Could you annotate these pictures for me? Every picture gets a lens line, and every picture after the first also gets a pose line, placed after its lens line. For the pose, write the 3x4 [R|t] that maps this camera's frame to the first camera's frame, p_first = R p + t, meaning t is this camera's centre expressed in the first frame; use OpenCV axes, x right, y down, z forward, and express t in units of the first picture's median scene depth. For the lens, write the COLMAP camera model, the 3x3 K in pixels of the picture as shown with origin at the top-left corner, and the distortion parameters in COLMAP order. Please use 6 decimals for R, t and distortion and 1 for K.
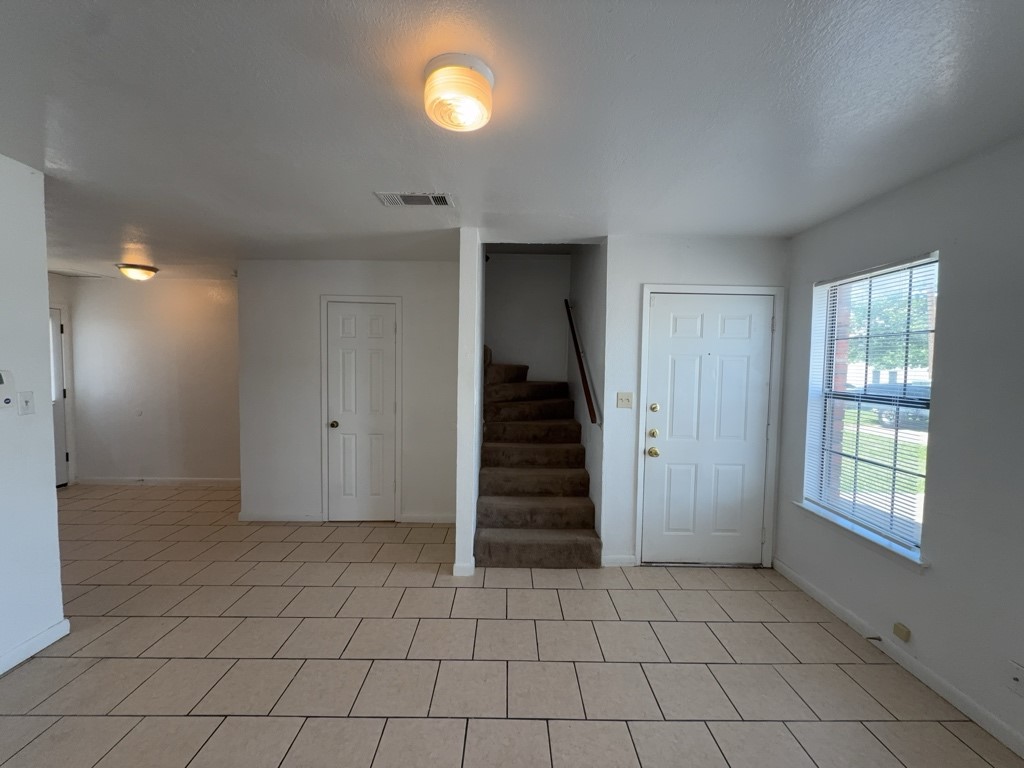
lens RADIAL K [[408.1, 0, 510.5], [0, 408.1, 382.9], [0, 0, 1]] dist [-0.002644, 0.000038]
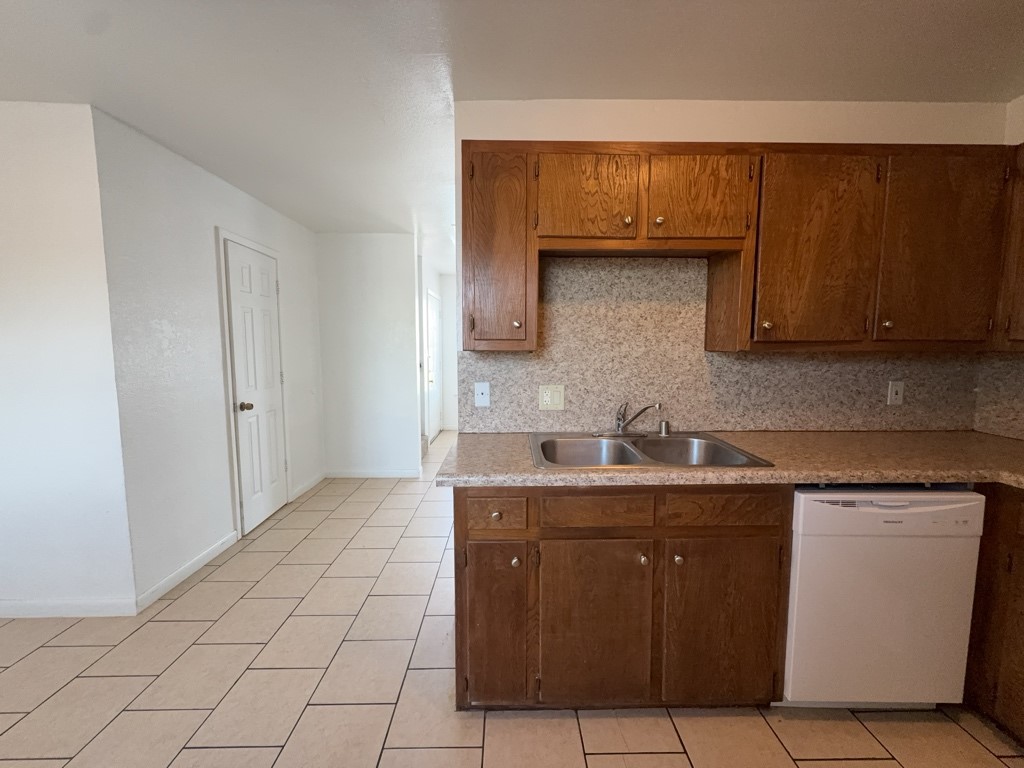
lens RADIAL K [[410.1, 0, 514.2], [0, 410.1, 382.1], [0, 0, 1]] dist [0.000486, 0.000071]
pose [[-0.017237, -0.107419, 0.994064, -1.080557], [0.044417, 0.993148, 0.108091, -0.002333], [-0.998864, 0.046017, -0.012347, 0.461633]]
